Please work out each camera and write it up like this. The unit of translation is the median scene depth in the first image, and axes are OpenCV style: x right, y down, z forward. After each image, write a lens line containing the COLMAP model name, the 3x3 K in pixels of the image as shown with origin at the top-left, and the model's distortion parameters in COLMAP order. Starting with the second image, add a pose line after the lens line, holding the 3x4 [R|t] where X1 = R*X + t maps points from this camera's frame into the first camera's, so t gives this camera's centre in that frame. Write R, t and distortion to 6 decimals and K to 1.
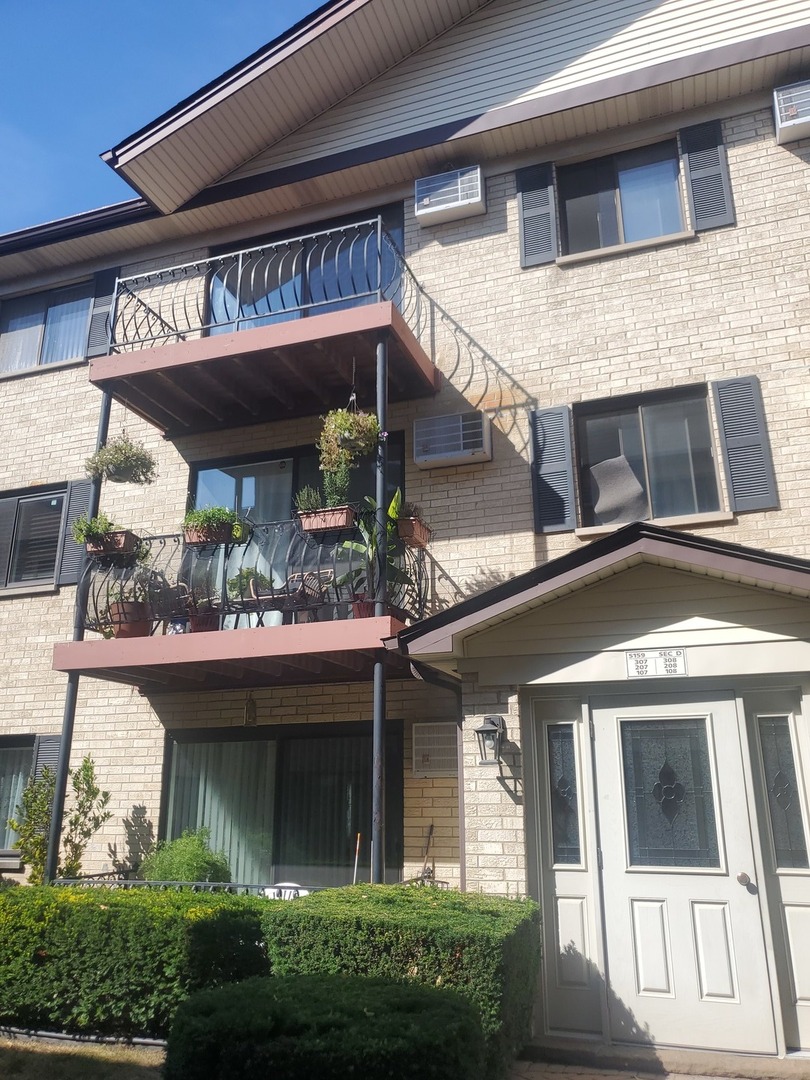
lens RADIAL K [[819.5, 0, 423.7], [0, 819.5, 538.6], [0, 0, 1]] dist [0.100812, -0.180460]
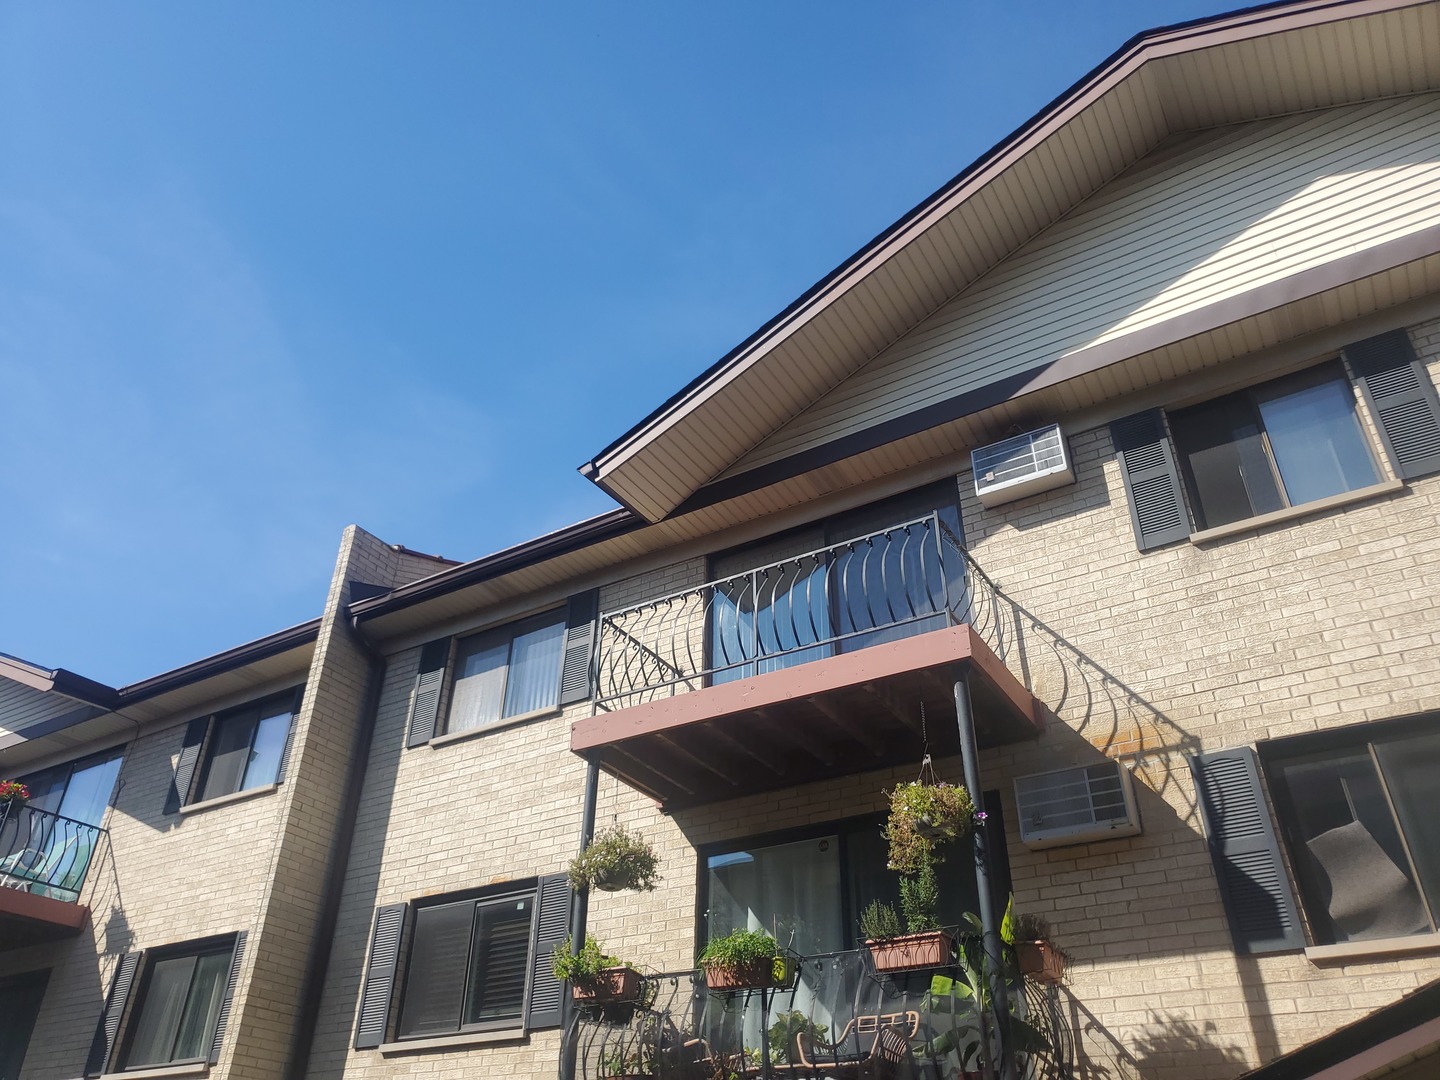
lens RADIAL K [[1100.9, 0, 720.0], [0, 1100.9, 540.0], [0, 0, 1]] dist [0.053467, -0.057647]
pose [[0.975663, -0.106376, -0.191747, -0.052396], [0.051831, 0.961547, -0.269706, -0.097644], [0.213064, 0.253203, 0.943659, 0.014406]]
